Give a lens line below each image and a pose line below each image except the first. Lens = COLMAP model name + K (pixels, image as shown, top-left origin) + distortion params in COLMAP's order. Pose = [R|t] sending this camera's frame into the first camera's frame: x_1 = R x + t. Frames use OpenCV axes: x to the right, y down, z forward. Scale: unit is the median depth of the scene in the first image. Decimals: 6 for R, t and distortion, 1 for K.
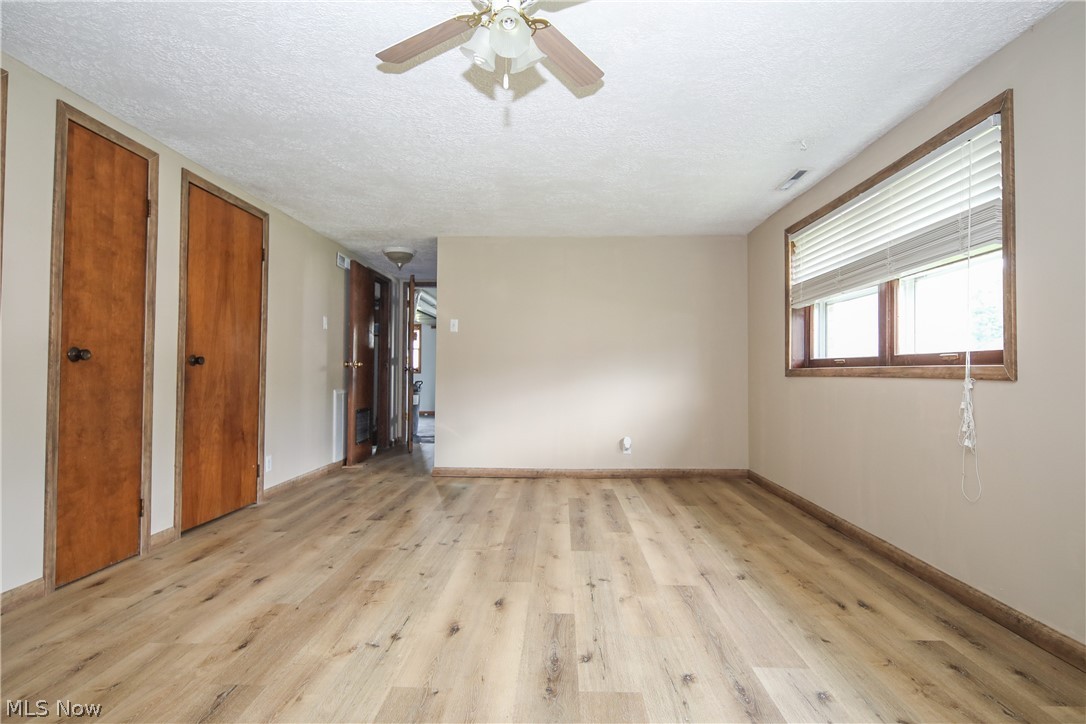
lens RADIAL K [[535.9, 0, 536.6], [0, 535.9, 357.9], [0, 0, 1]] dist [0.001429, -0.001454]
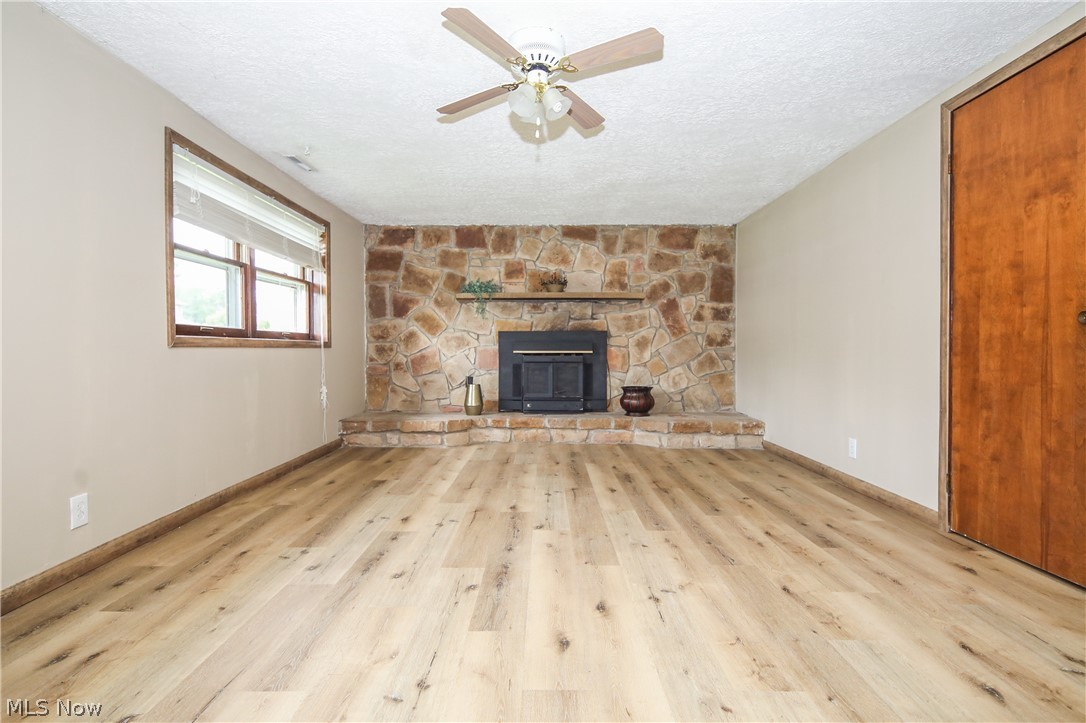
lens RADIAL K [[548.6, 0, 543.0], [0, 548.6, 361.5], [0, 0, 1]] dist [0.001637, -0.000085]
pose [[-0.999126, 0.001199, -0.041774, -0.009023], [0.001206, 0.999999, -0.000138, 0.063405], [0.041774, -0.000188, -0.999127, 1.764107]]
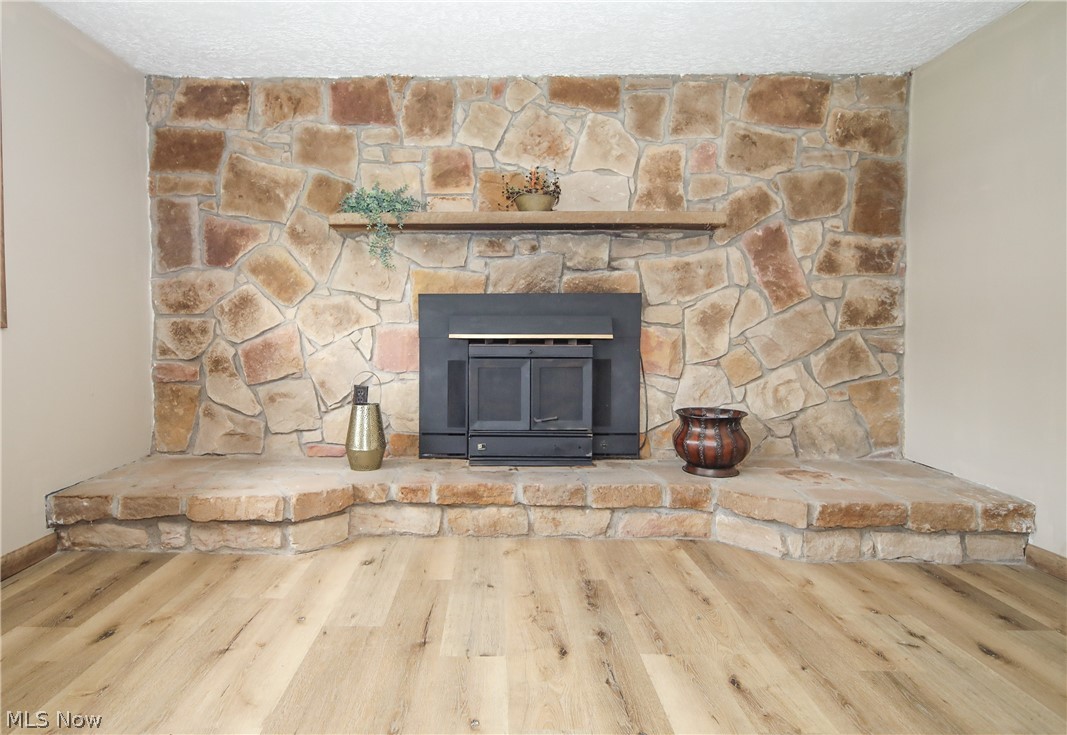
lens RADIAL K [[594.8, 0, 486.9], [0, 594.8, 346.6], [0, 0, 1]] dist [0.000462, 0.000032]
pose [[-0.999500, 0.000336, -0.031621, -0.020714], [-0.000027, 0.999934, 0.011503, 0.026916], [0.031623, 0.011498, -0.999434, 0.576529]]
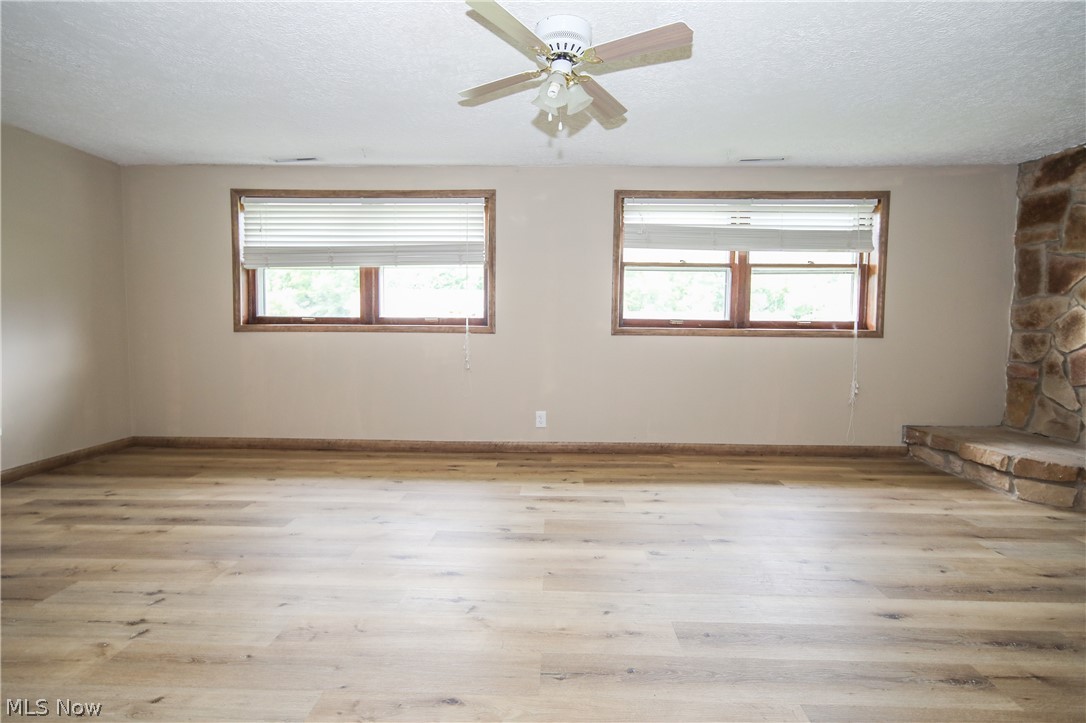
lens RADIAL K [[535.9, 0, 536.6], [0, 535.9, 357.4], [0, 0, 1]] dist [0.001429, -0.001454]
pose [[-0.003151, -0.057219, 0.998357, -1.070870], [-0.033097, 0.997821, 0.057084, 0.009865], [-0.999447, -0.032863, -0.005038, 0.760265]]
